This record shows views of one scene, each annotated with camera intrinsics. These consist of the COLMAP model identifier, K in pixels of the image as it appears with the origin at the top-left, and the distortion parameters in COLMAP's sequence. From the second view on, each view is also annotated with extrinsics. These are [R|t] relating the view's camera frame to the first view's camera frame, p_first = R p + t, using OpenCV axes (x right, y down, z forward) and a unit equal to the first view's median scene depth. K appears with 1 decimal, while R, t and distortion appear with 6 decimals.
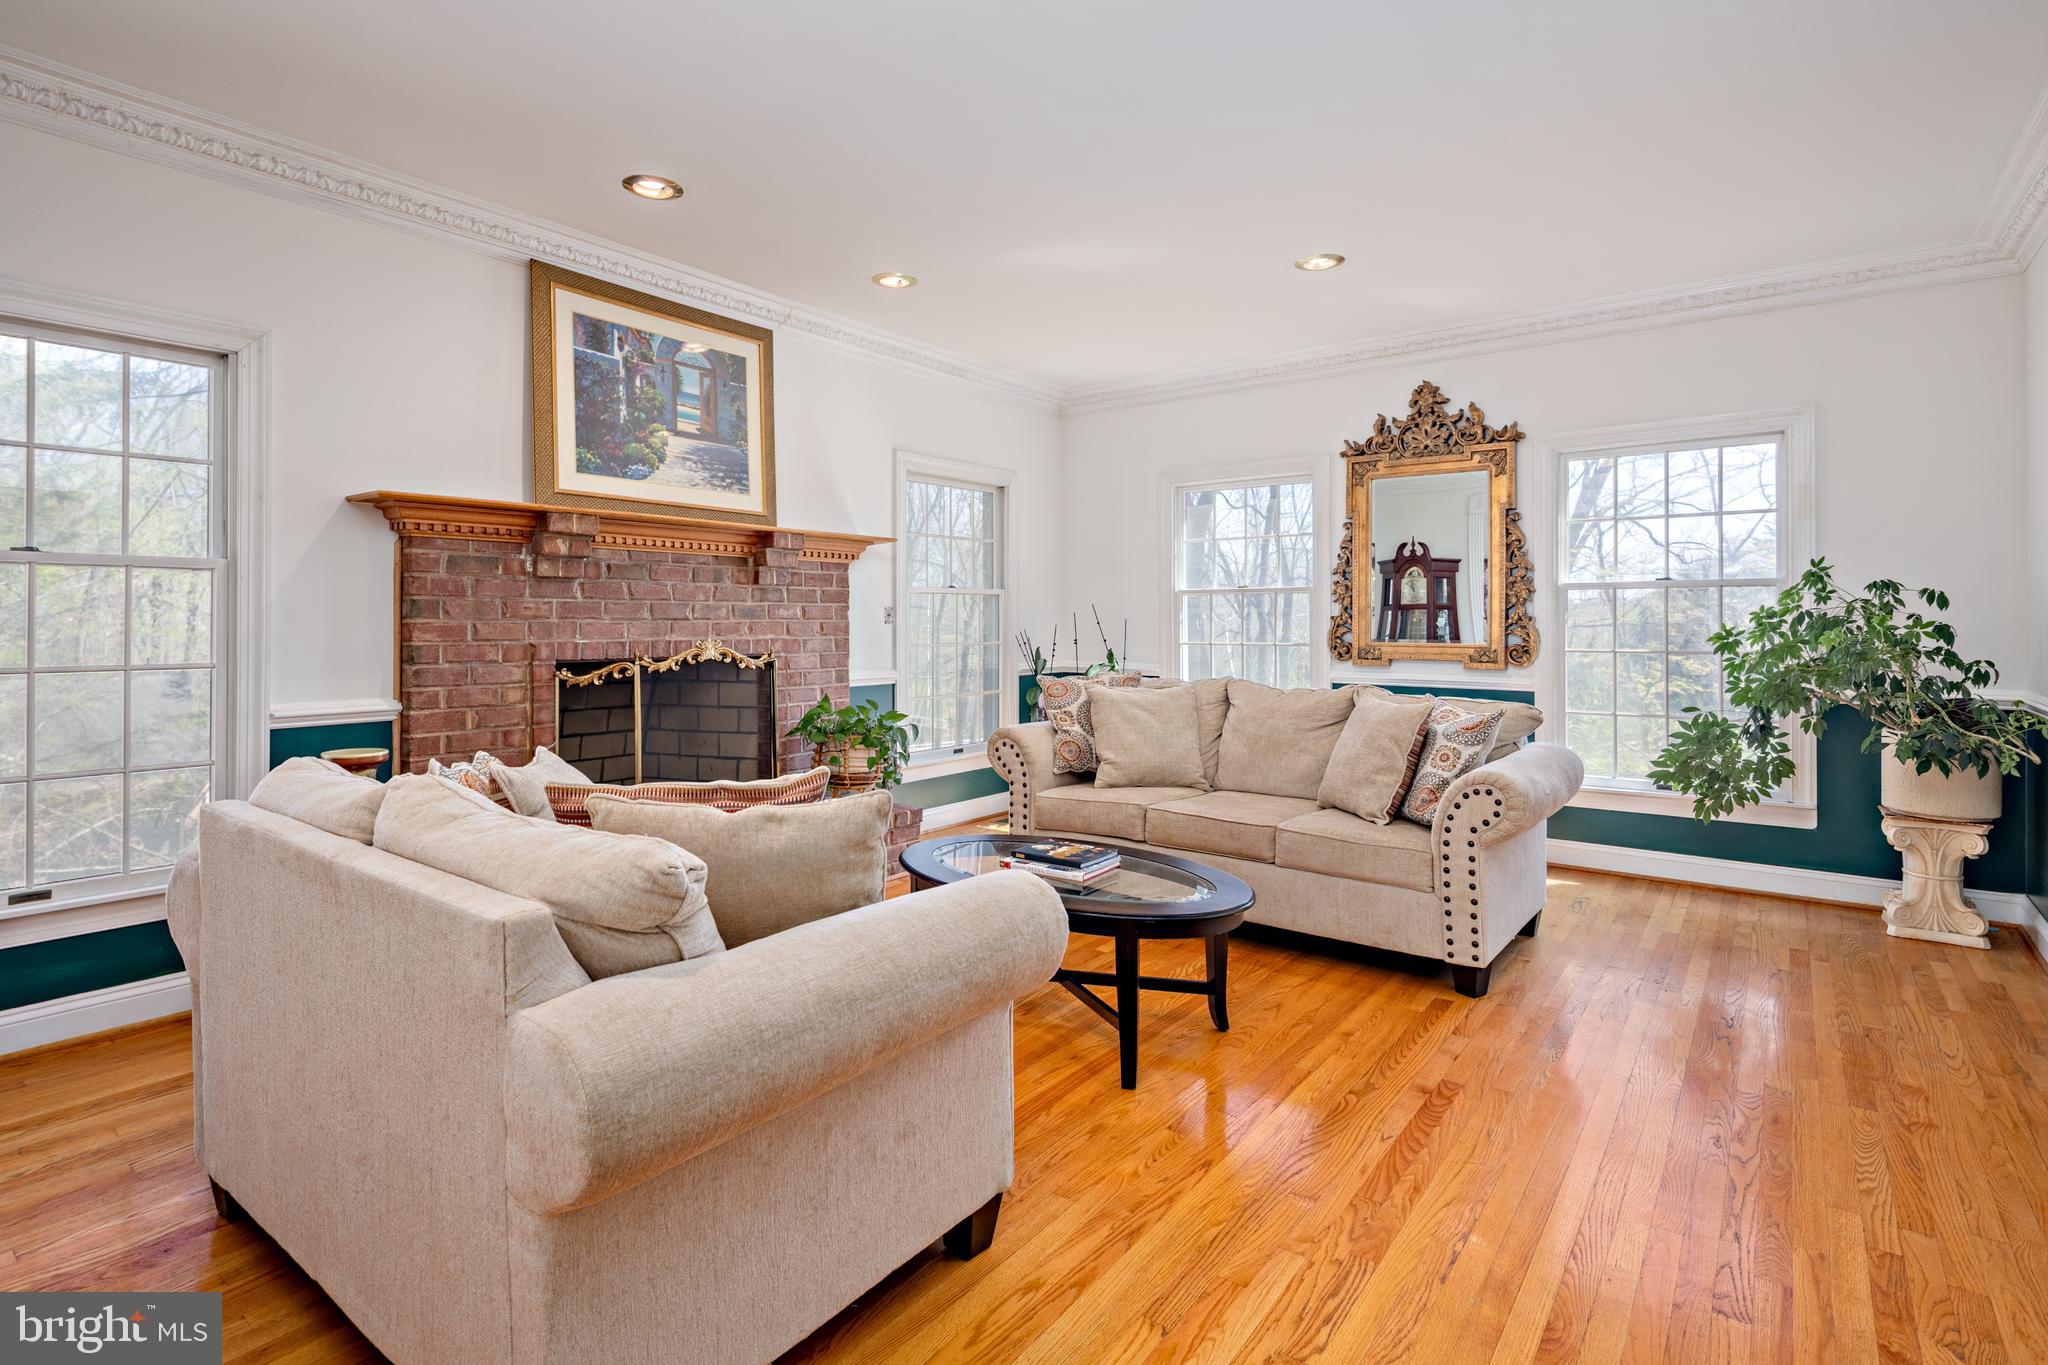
lens RADIAL K [[998.2, 0, 1009.7], [0, 998.2, 616.7], [0, 0, 1]] dist [0.006046, -0.004268]
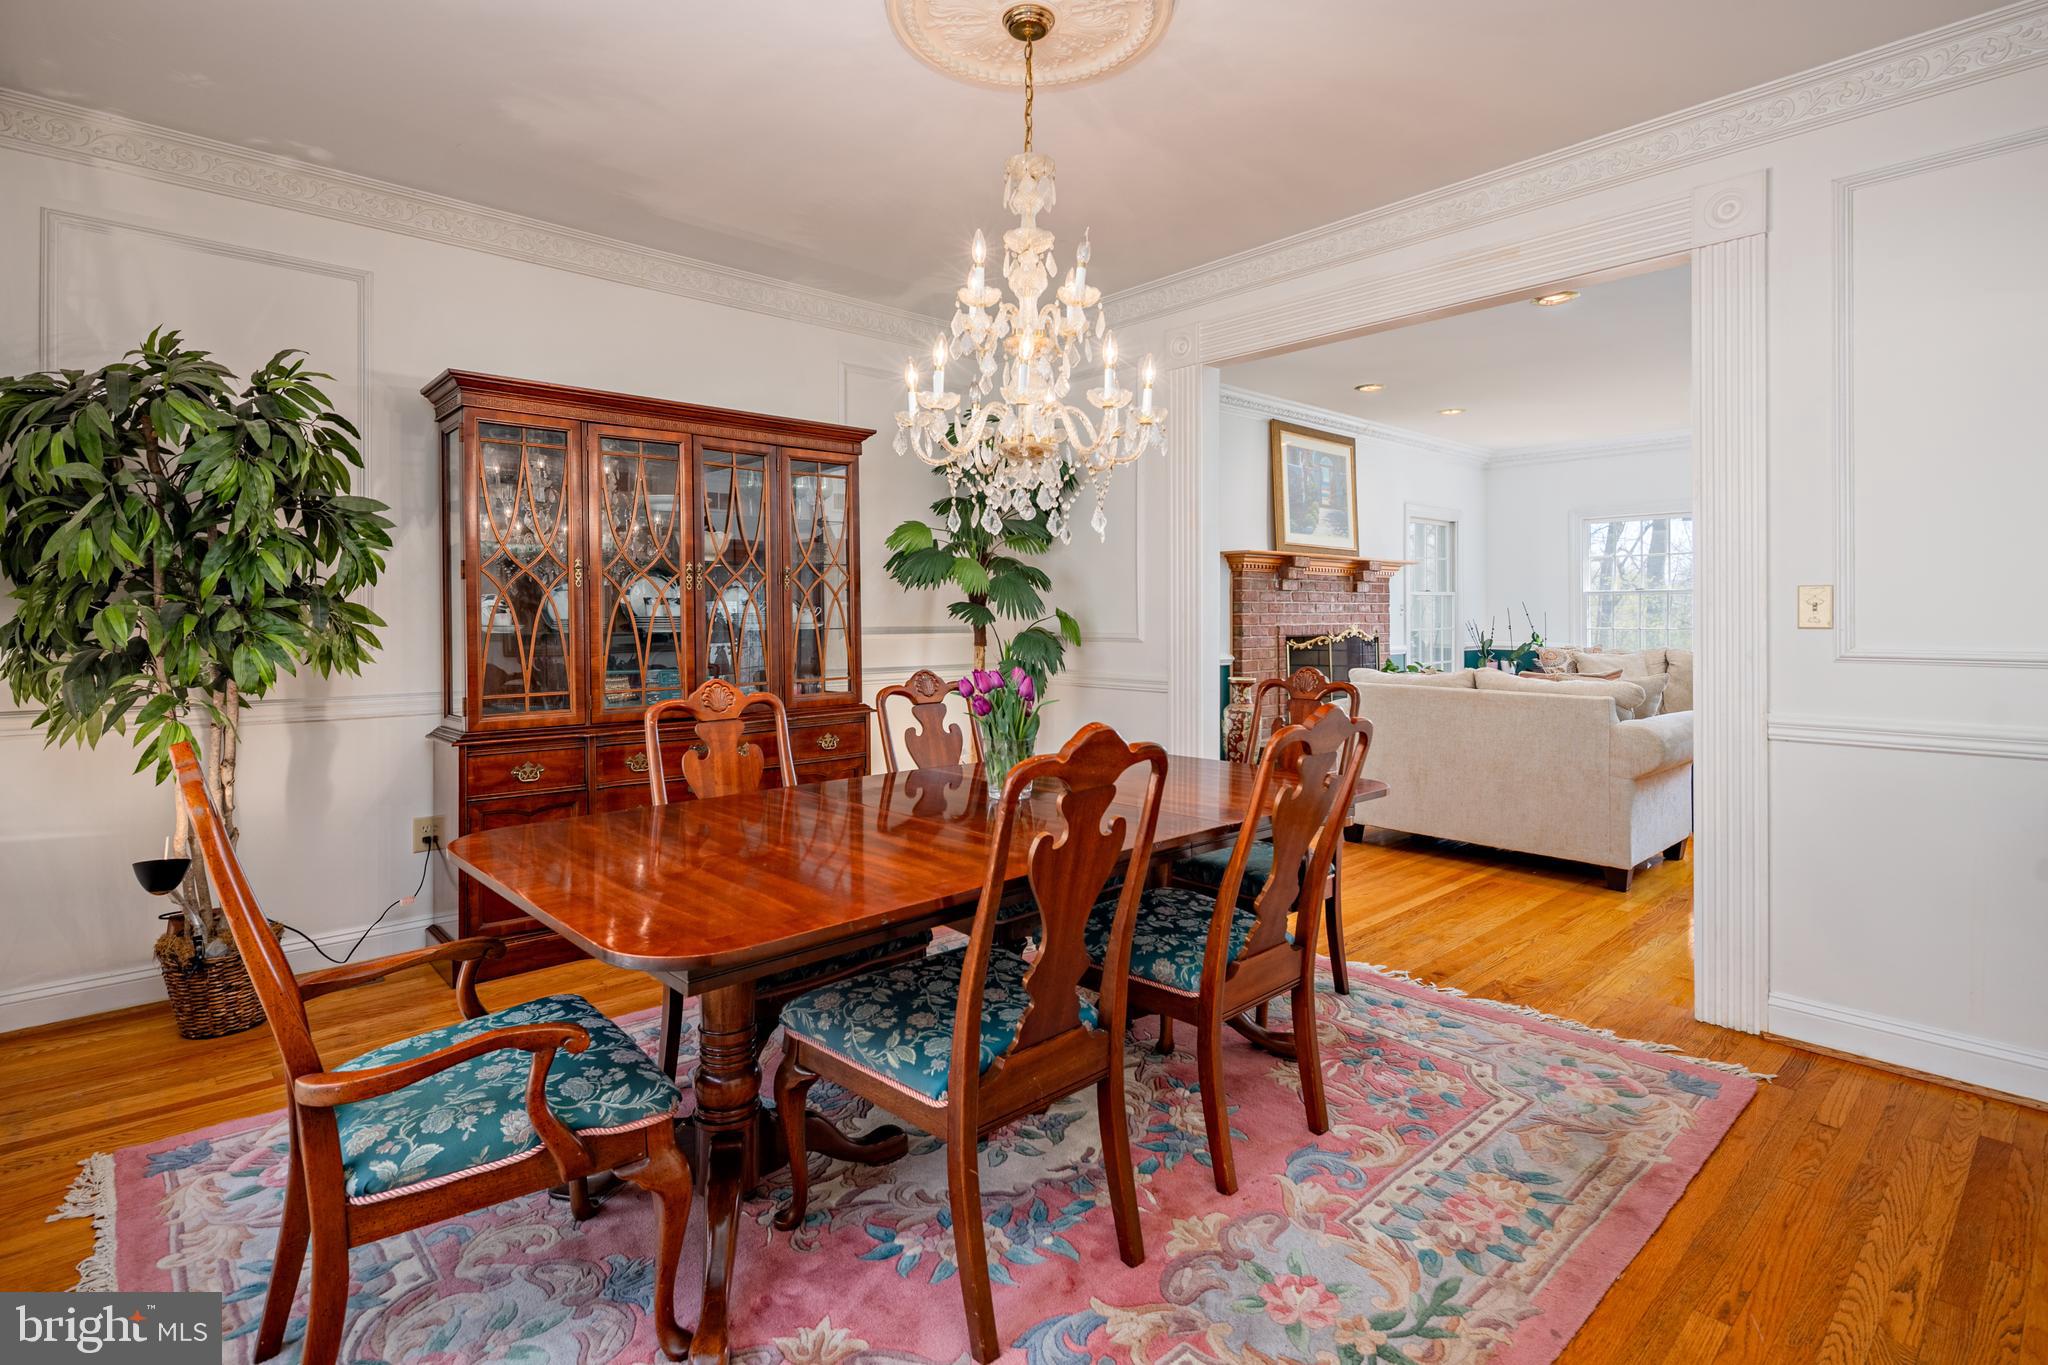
lens RADIAL K [[998.2, 0, 1020.8], [0, 998.2, 607.2], [0, 0, 1]] dist [0.006046, -0.004268]
pose [[0.985139, -0.003846, -0.171717, -0.543124], [0.003214, 0.999987, -0.003960, -0.002244], [0.171730, 0.003350, 0.985138, -0.787148]]
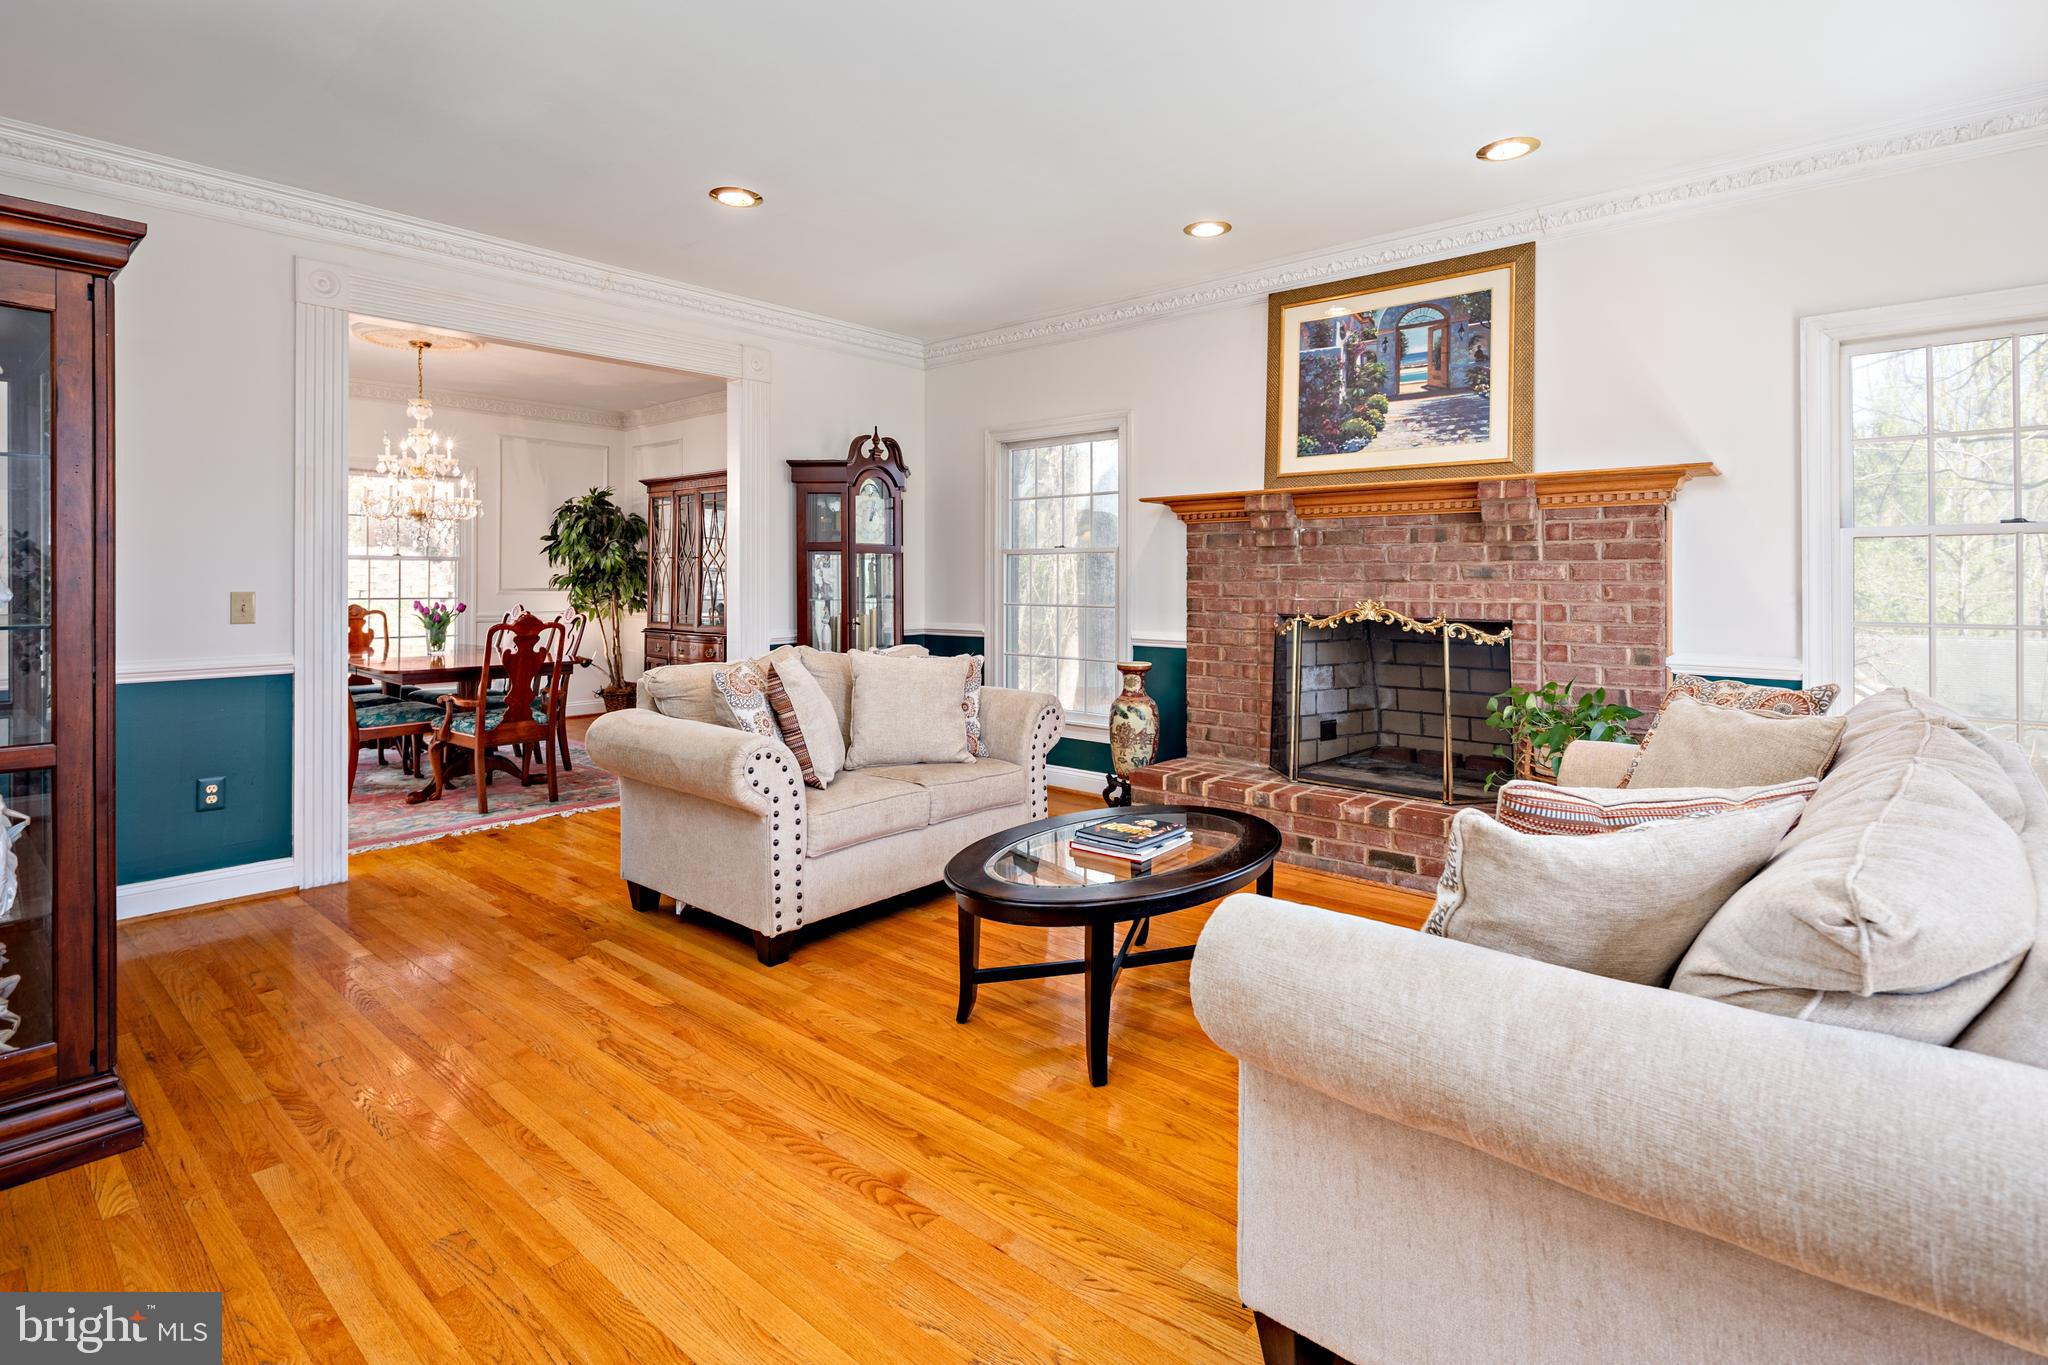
lens RADIAL K [[998.2, 0, 1015.0], [0, 998.2, 576.5], [0, 0, 1]] dist [0.006046, -0.004268]
pose [[-0.066083, -0.005343, -0.997800, 0.696077], [0.000639, 0.999985, -0.005397, 0.003518], [0.997814, -0.000994, -0.066078, 0.667105]]
